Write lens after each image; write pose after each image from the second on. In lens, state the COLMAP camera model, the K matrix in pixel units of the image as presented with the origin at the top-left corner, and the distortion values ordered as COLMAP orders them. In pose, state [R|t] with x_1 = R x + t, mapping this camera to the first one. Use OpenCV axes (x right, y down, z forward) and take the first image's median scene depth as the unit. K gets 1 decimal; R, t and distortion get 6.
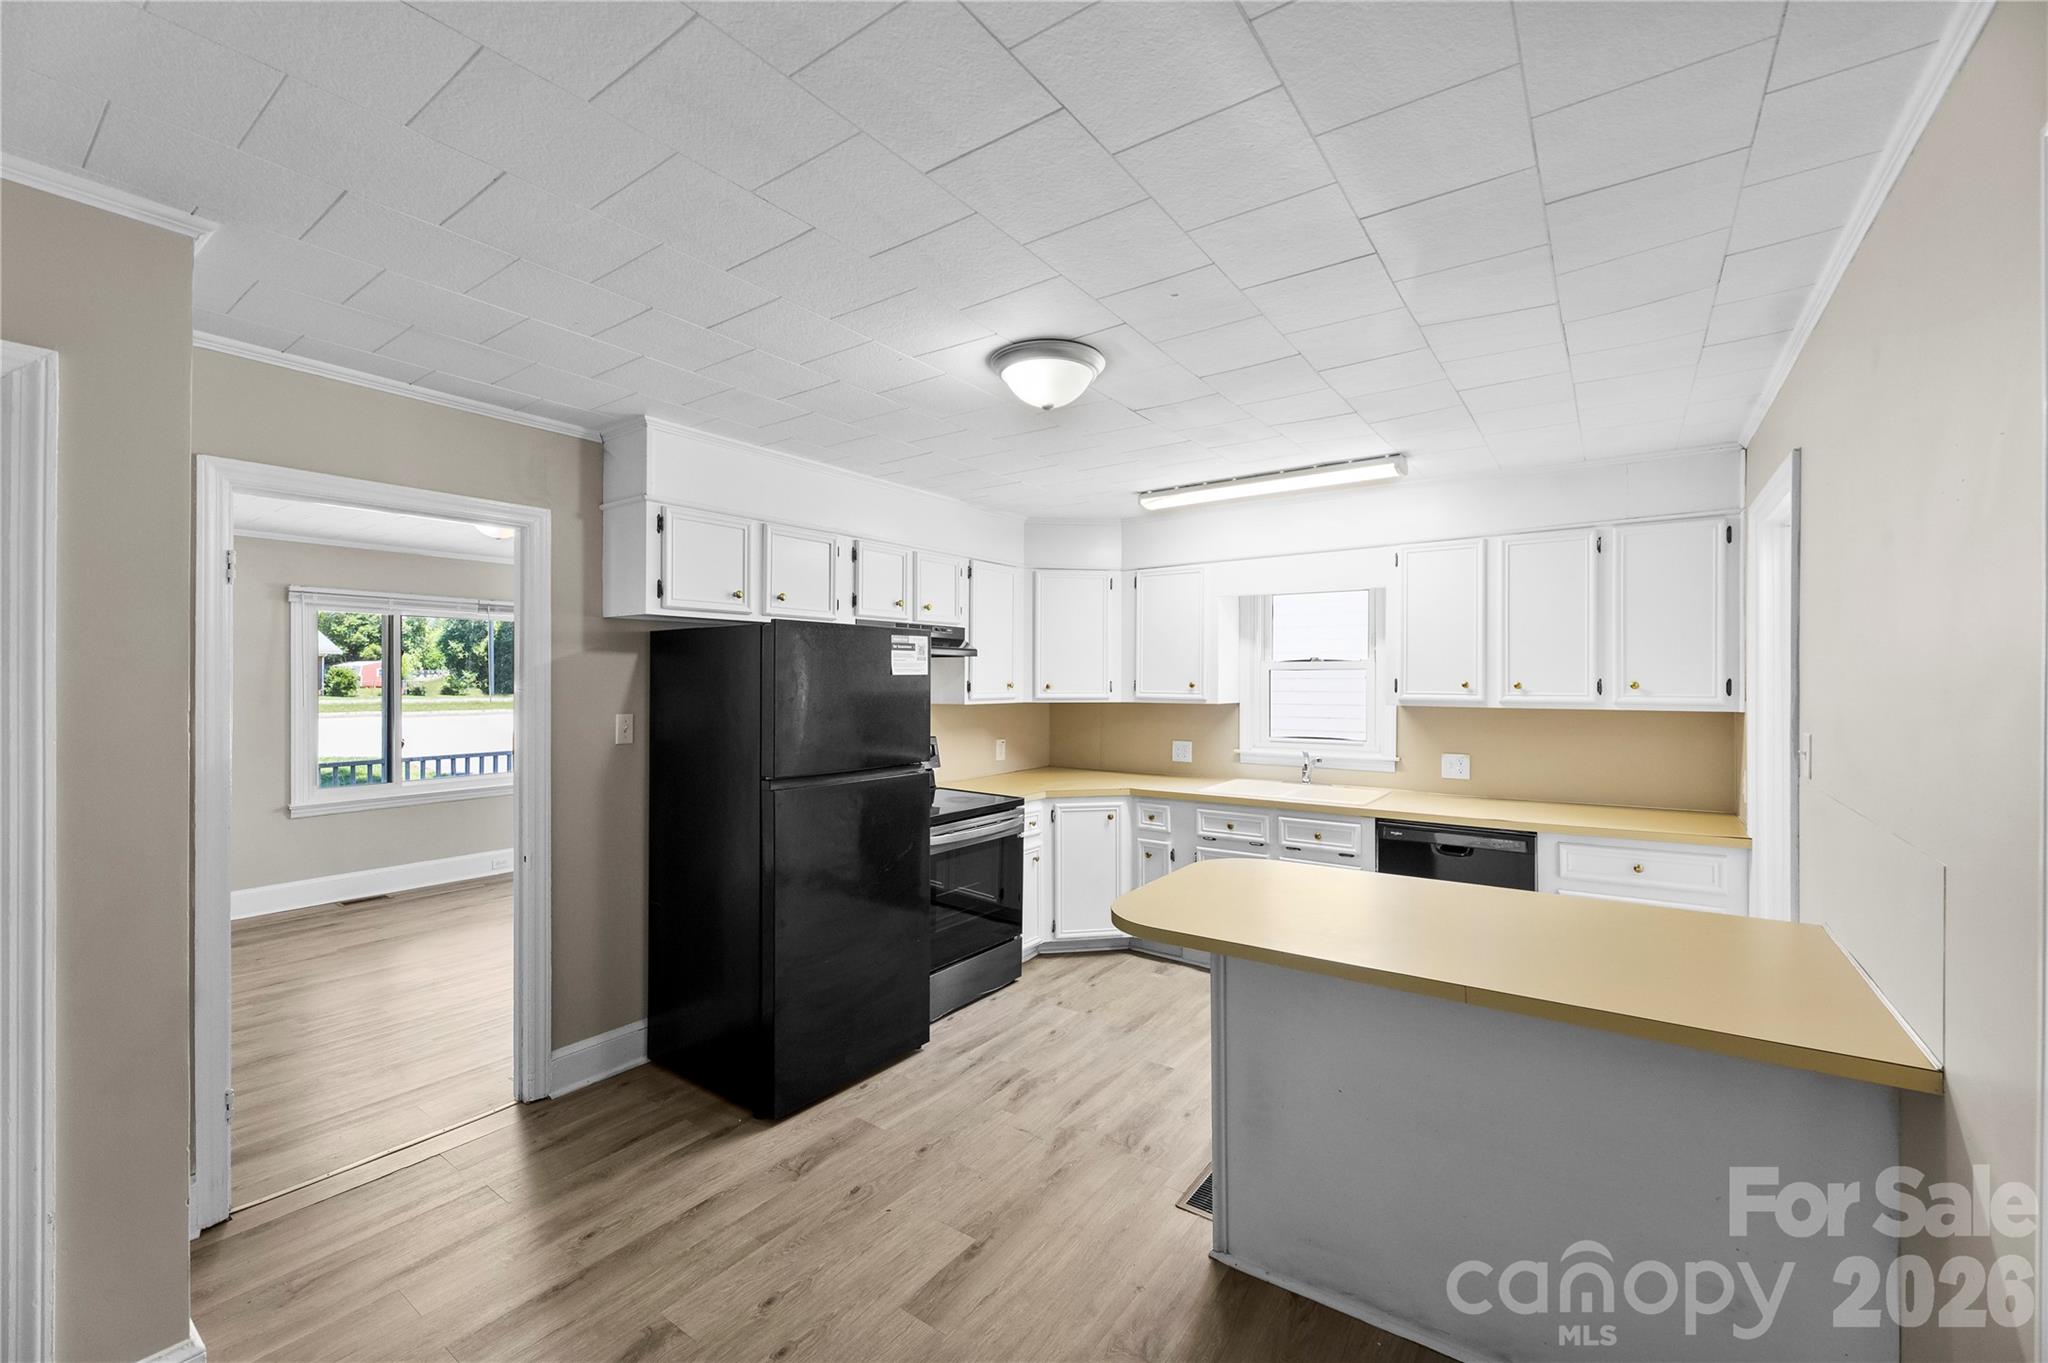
lens RADIAL K [[836.8, 0, 1027.4], [0, 836.8, 677.1], [0, 0, 1]] dist [-0.000246, 0.000867]
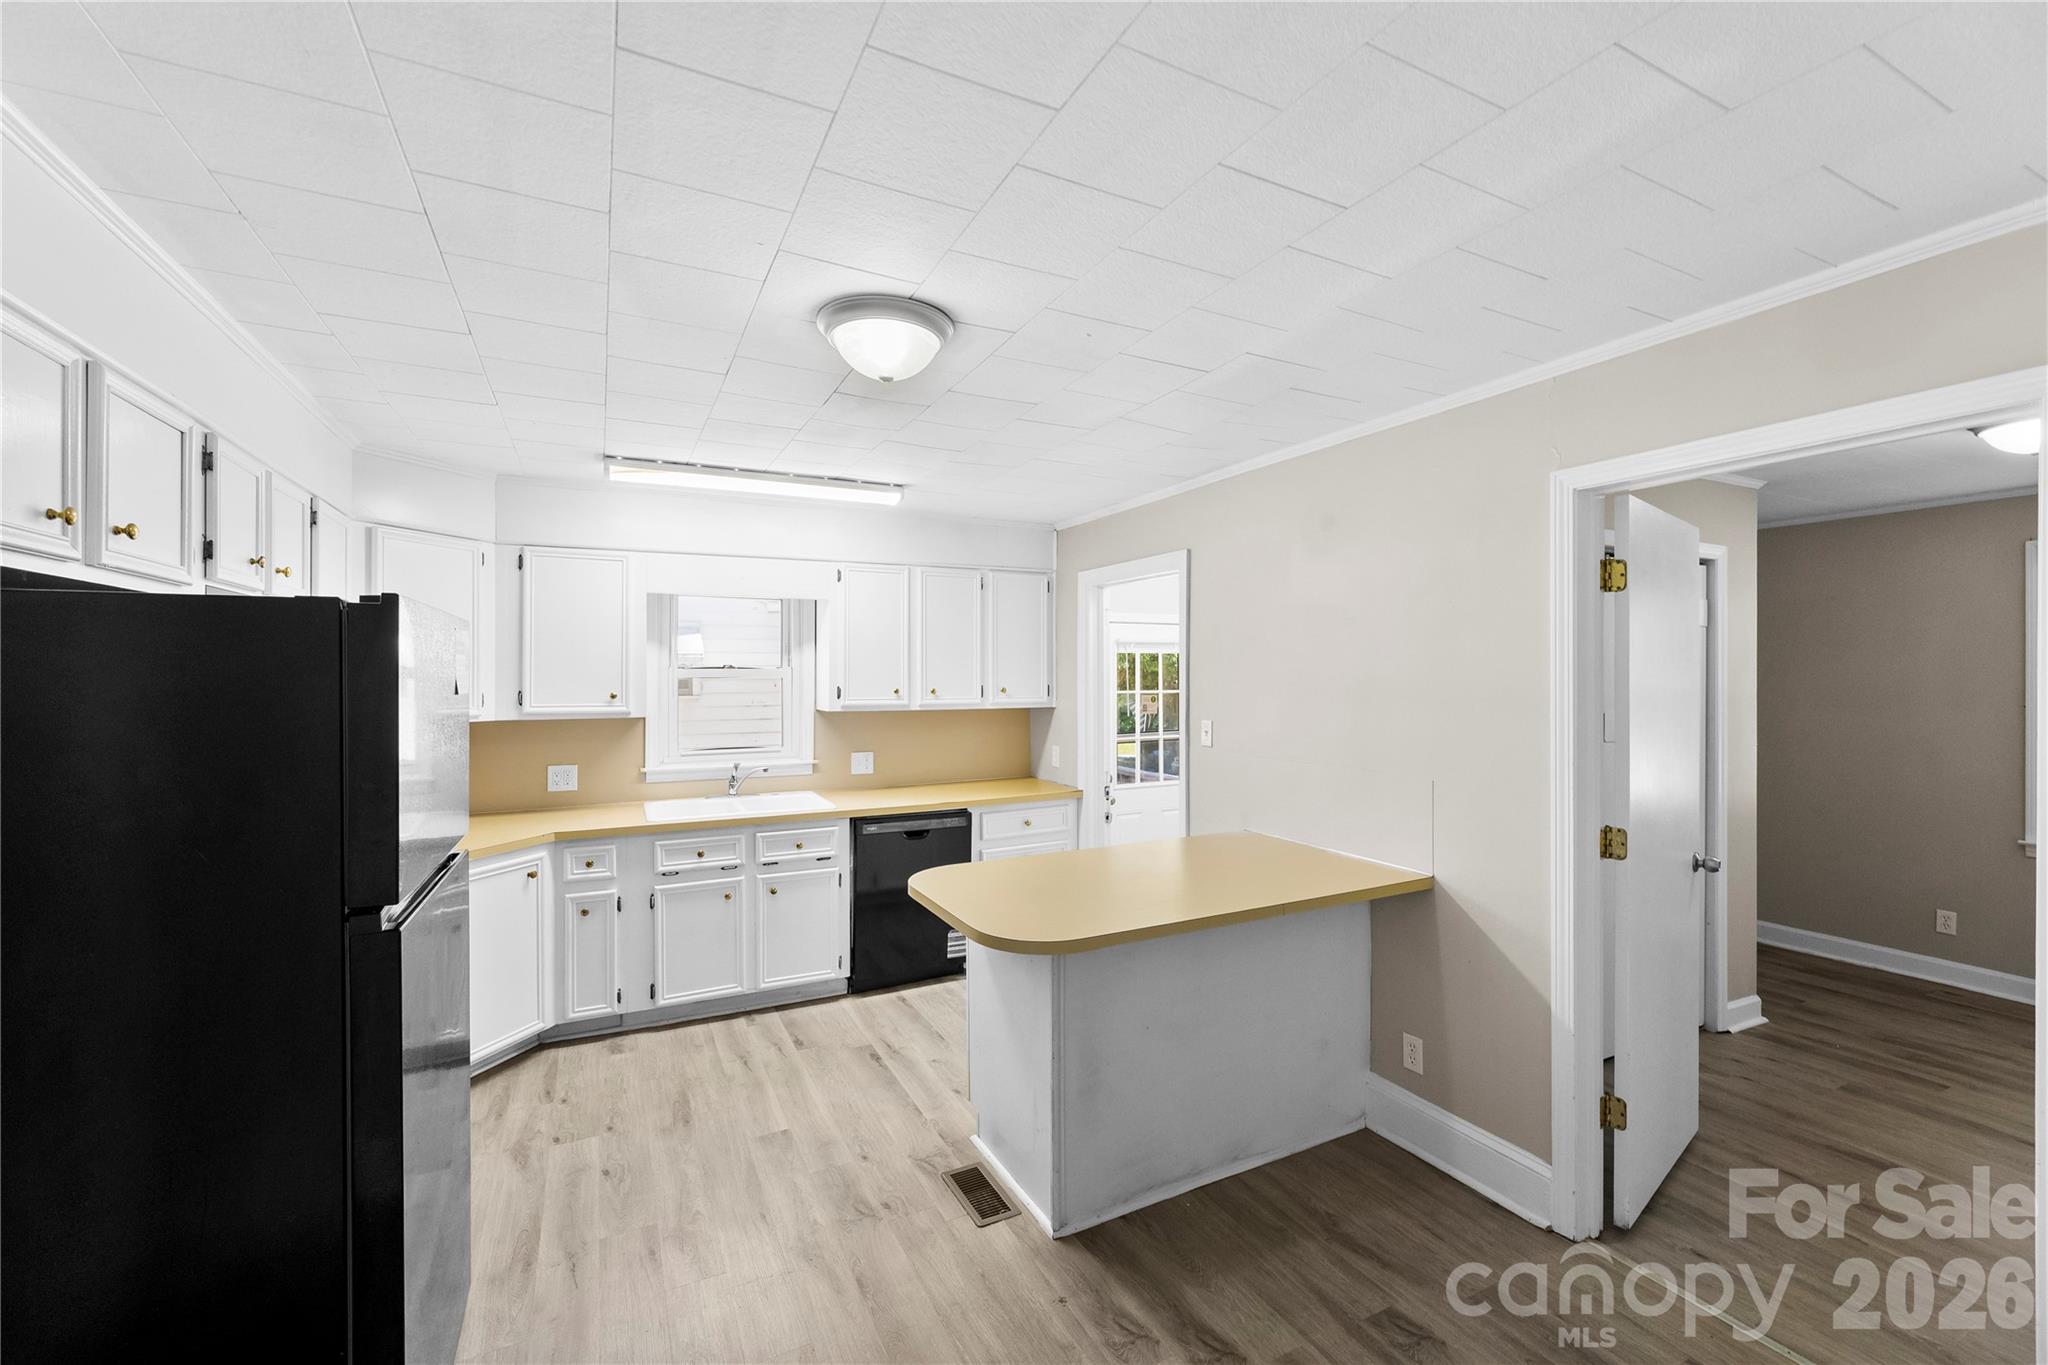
lens RADIAL K [[836.8, 0, 1024.5], [0, 836.8, 674.3], [0, 0, 1]] dist [-0.000246, 0.000867]
pose [[0.462348, -0.000862, 0.886698, -0.412620], [-0.001062, 0.999998, 0.001526, -0.016013], [-0.886698, -0.001647, 0.462346, 0.300648]]
